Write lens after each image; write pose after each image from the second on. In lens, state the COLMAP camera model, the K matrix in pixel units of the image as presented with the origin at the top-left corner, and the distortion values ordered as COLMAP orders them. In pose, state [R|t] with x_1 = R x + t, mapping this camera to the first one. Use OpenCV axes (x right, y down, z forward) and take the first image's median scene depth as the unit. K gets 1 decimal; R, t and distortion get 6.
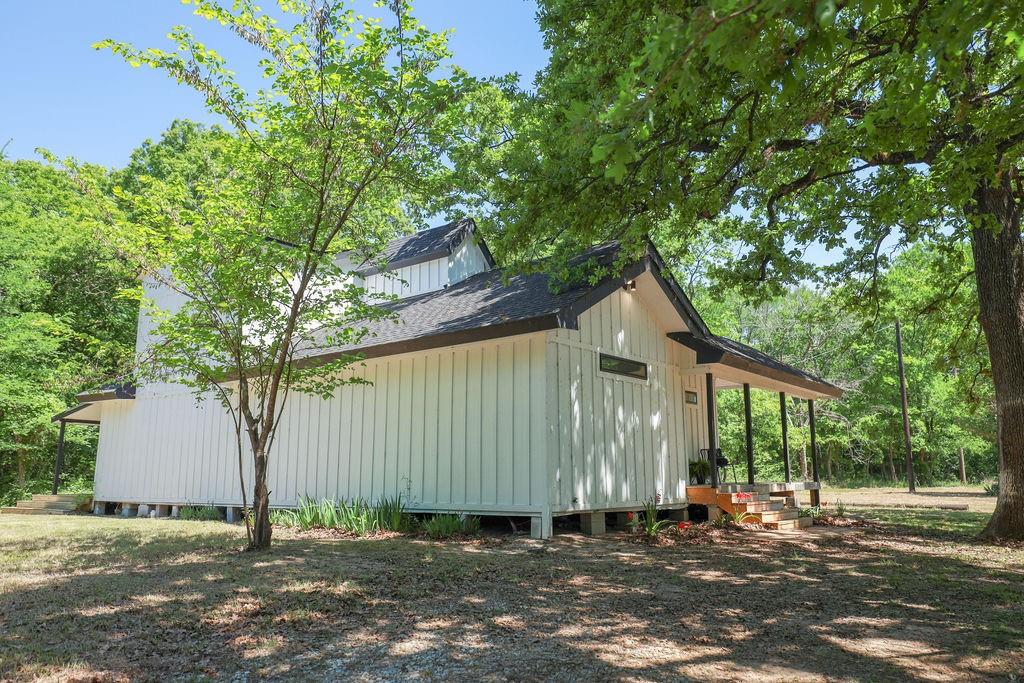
lens RADIAL K [[738.8, 0, 512.0], [0, 738.8, 341.5], [0, 0, 1]] dist [0.000560, 0.000039]
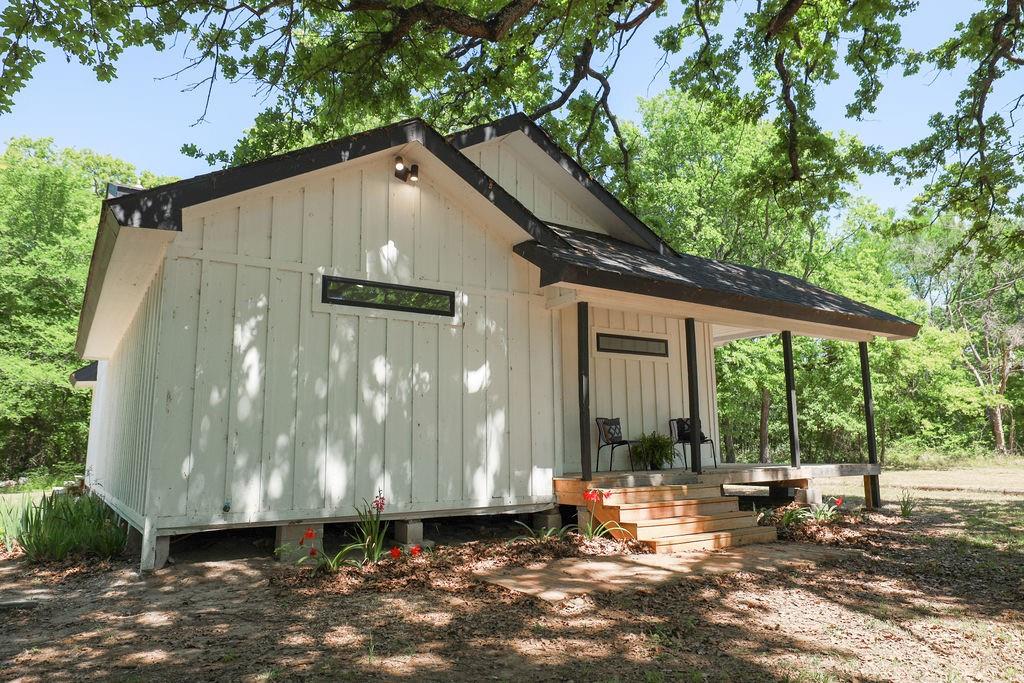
lens RADIAL K [[693.8, 0, 512.0], [0, 693.8, 341.5], [0, 0, 1]] dist [0.005268, 0.000565]
pose [[0.952686, -0.056377, -0.298682, 0.417075], [0.064194, 0.997802, 0.016418, 0.067944], [0.297100, -0.034815, 0.954211, 0.433520]]
